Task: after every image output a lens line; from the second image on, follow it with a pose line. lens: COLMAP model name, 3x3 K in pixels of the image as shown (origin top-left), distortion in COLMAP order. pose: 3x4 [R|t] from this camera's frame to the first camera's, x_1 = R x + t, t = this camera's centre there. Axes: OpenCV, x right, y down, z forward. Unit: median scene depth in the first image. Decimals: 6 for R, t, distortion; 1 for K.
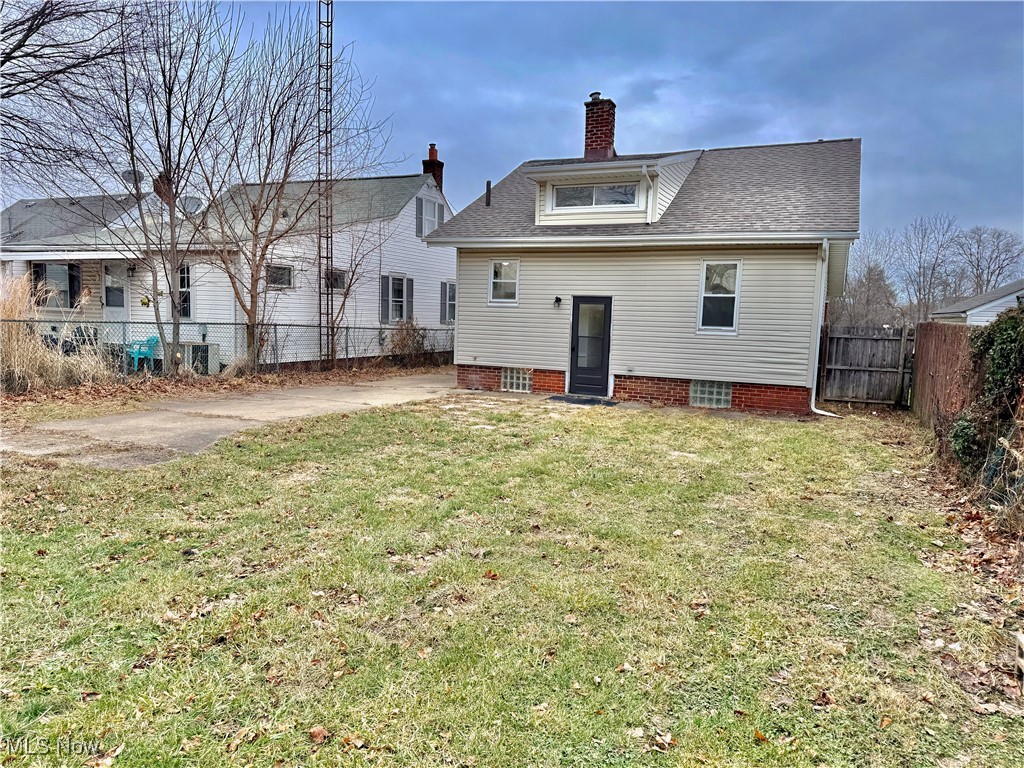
lens RADIAL K [[702.3, 0, 512.0], [0, 702.3, 384.0], [0, 0, 1]] dist [0.149184, -0.176461]
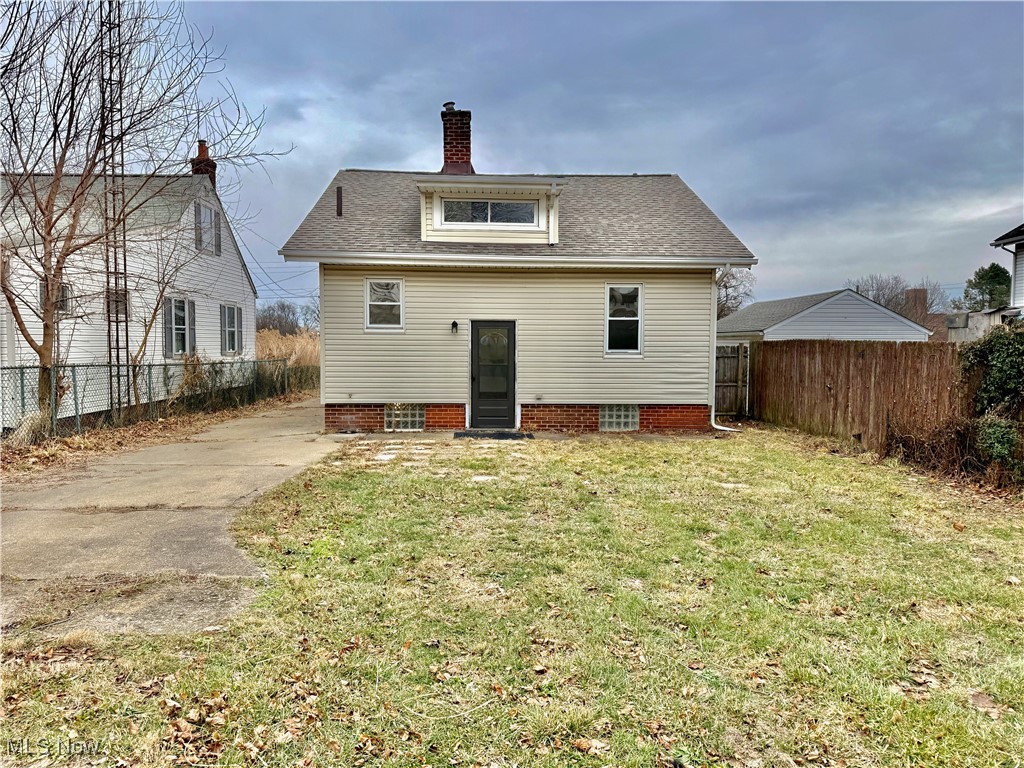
lens RADIAL K [[721.9, 0, 512.0], [0, 721.9, 384.0], [0, 0, 1]] dist [0.108728, -0.148070]
pose [[0.890569, -0.052358, 0.451825, -0.291641], [0.067548, 0.997562, -0.017542, -0.023840], [-0.449805, 0.046142, 0.891934, 0.156128]]
